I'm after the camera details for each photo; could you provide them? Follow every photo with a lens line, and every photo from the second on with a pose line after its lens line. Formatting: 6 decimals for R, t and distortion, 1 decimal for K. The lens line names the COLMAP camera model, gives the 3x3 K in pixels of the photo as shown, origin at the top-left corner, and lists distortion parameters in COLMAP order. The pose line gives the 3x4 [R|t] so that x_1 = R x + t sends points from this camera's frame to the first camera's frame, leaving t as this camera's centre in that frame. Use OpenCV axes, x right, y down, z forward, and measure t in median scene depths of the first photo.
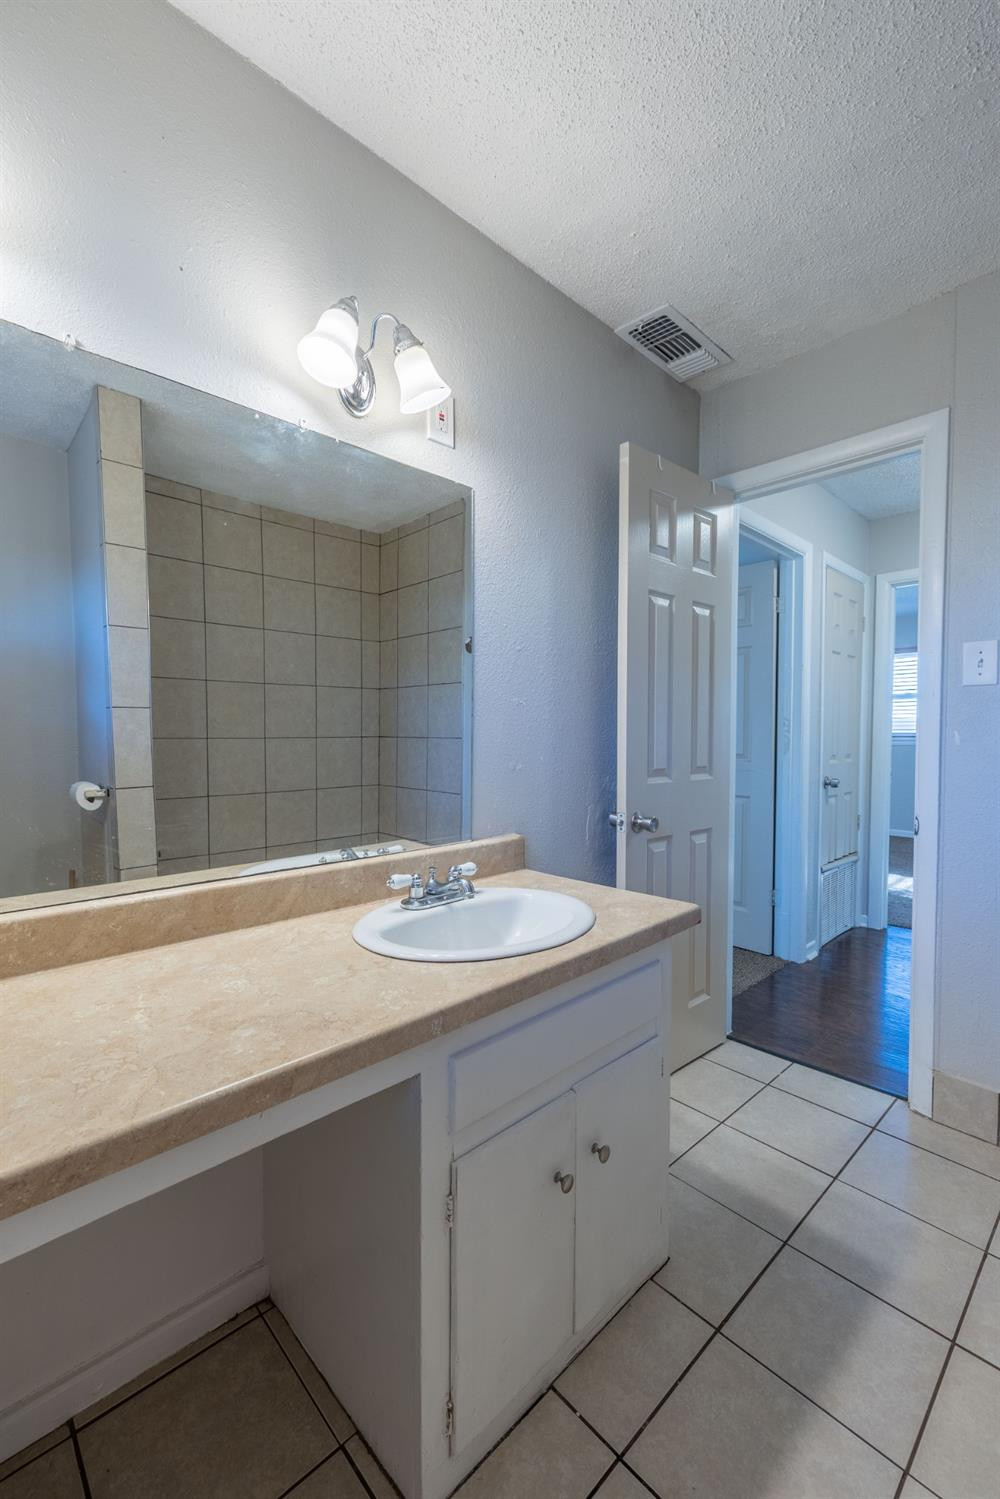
lens RADIAL K [[614.9, 0, 500.0], [0, 614.9, 749.5], [0, 0, 1]] dist [-0.000290, -0.000009]
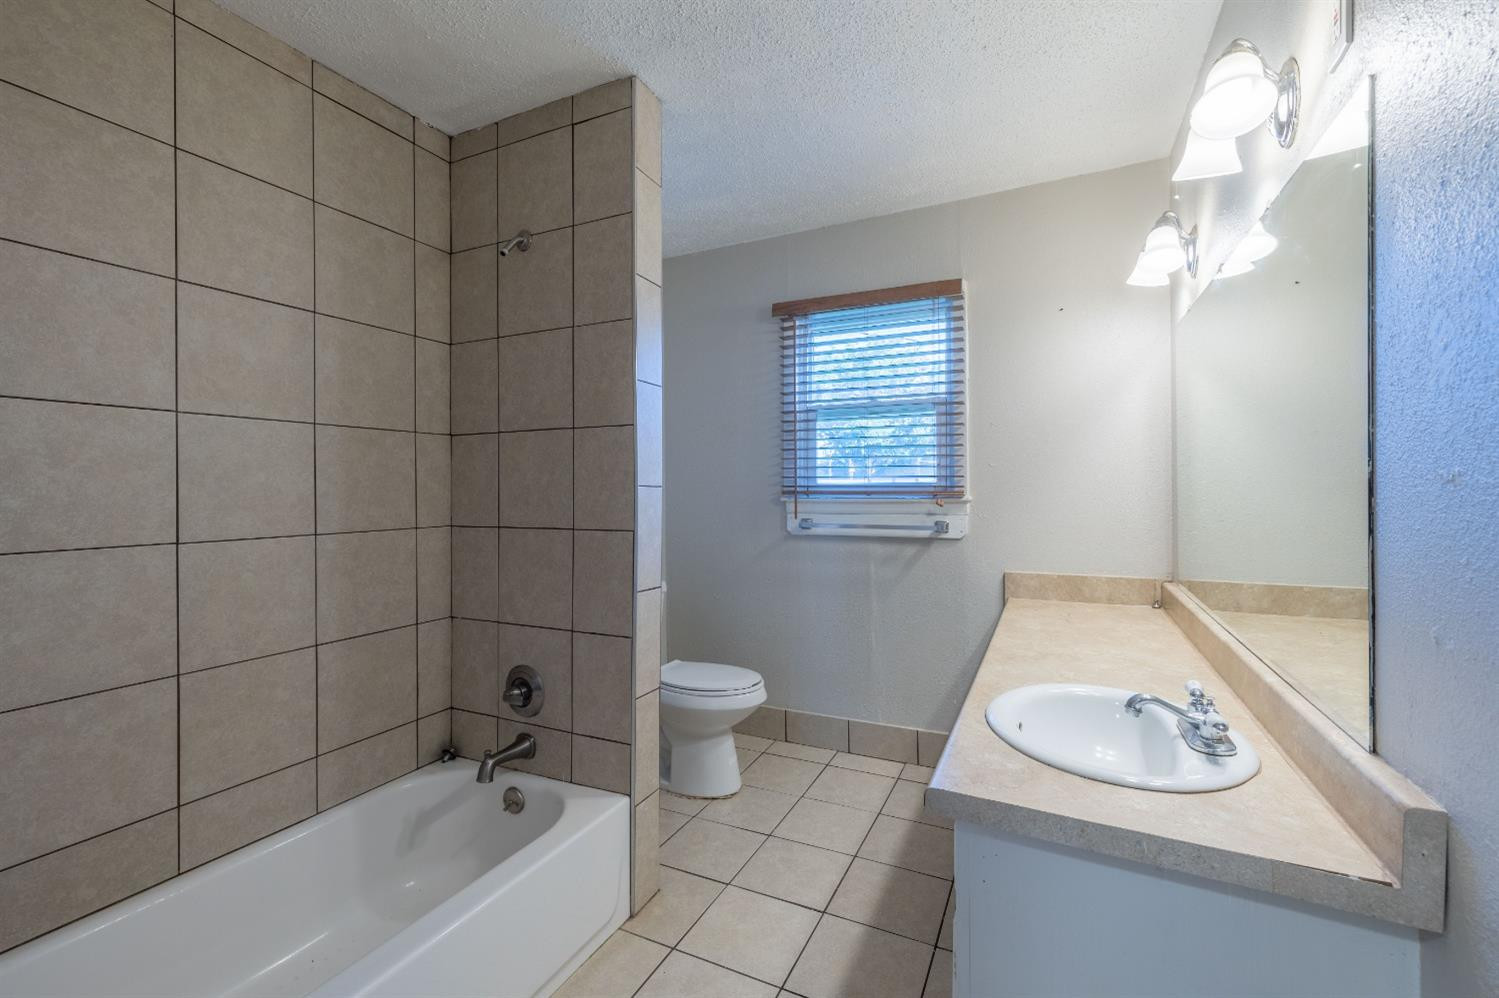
lens RADIAL K [[643.6, 0, 747.1], [0, 643.6, 487.1], [0, 0, 1]] dist [0.011763, 0.000007]
pose [[-0.933149, 0.001903, -0.359484, 0.969053], [-0.007817, 0.999642, 0.025585, -0.128232], [0.359404, 0.026684, -0.932800, 1.998699]]
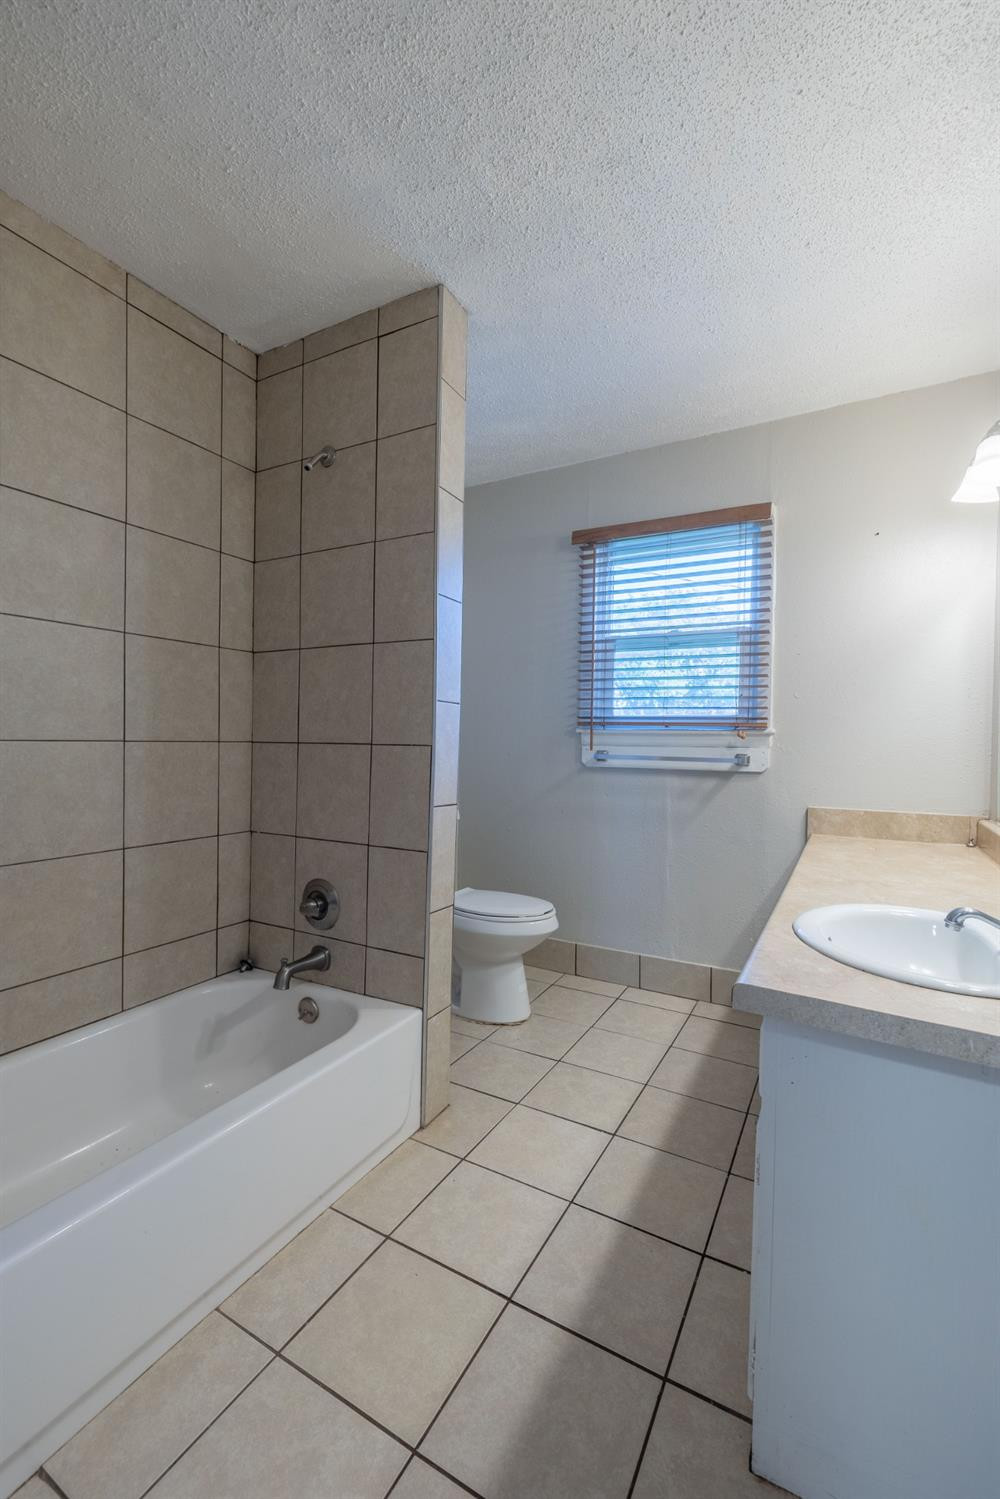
lens RADIAL K [[643.6, 0, 500.0], [0, 643.6, 749.5], [0, 0, 1]] dist [0.011763, 0.000007]
pose [[-0.951662, -0.014362, -0.306812, 0.986016], [-0.028429, 0.998737, 0.041429, -0.028542], [0.305829, 0.048149, -0.950868, 1.976293]]
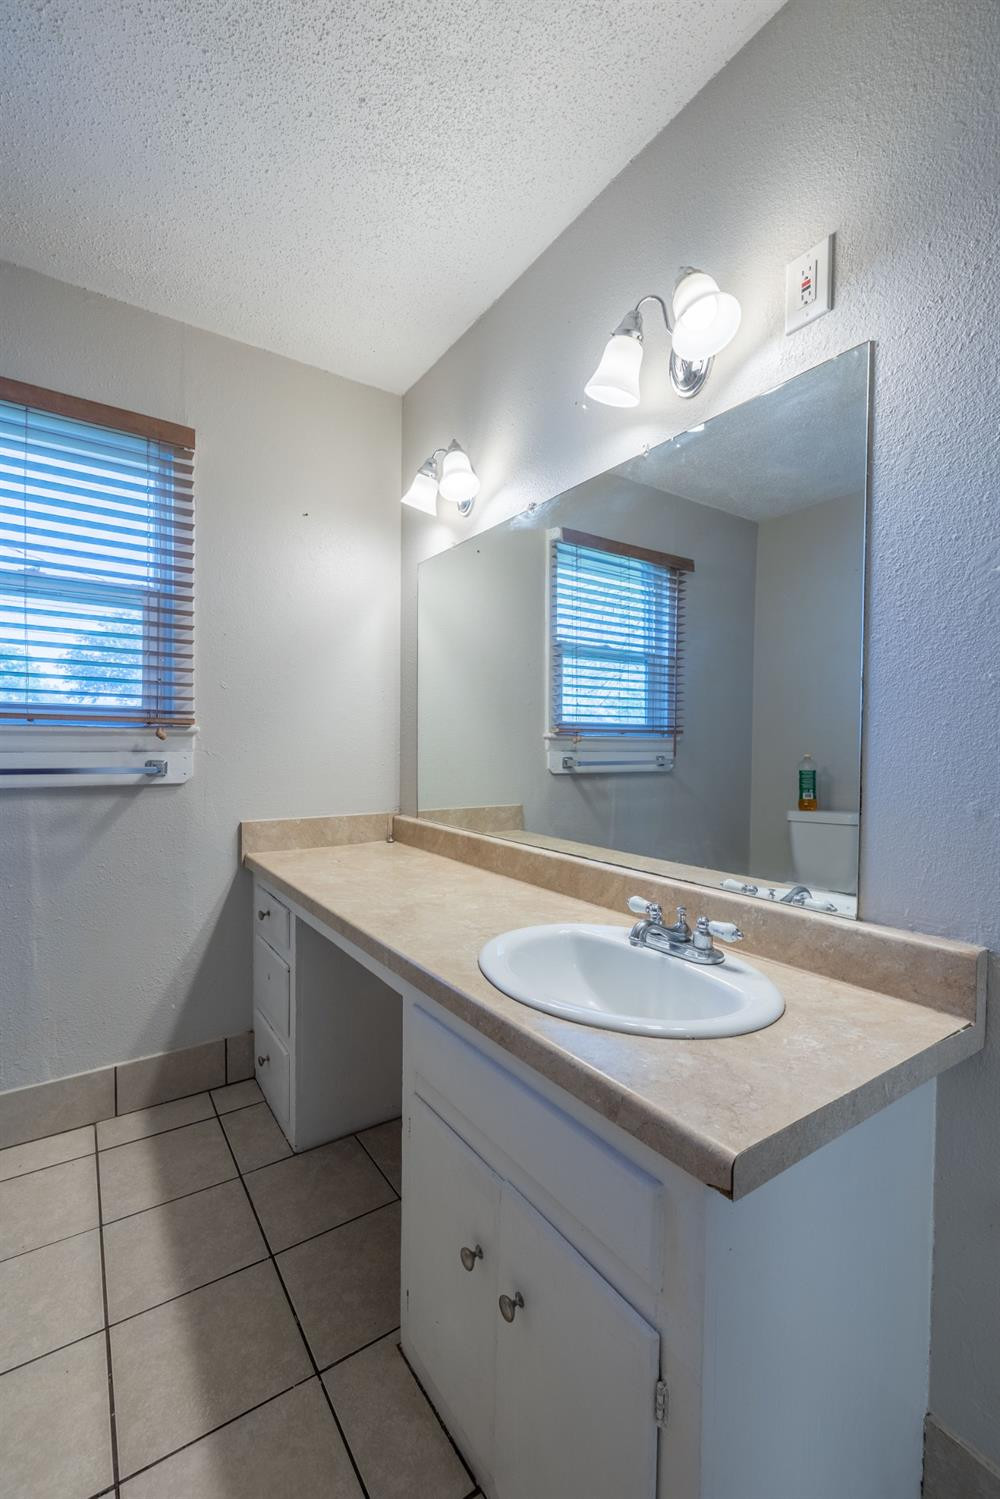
lens RADIAL K [[632.0, 0, 499.6], [0, 632.0, 753.9], [0, 0, 1]] dist [-0.003363, -0.000391]
pose [[-0.150956, 0.009647, -0.988493, 0.946162], [-0.037808, 0.999164, 0.015525, -0.016774], [0.987817, 0.039717, -0.150465, 1.121783]]
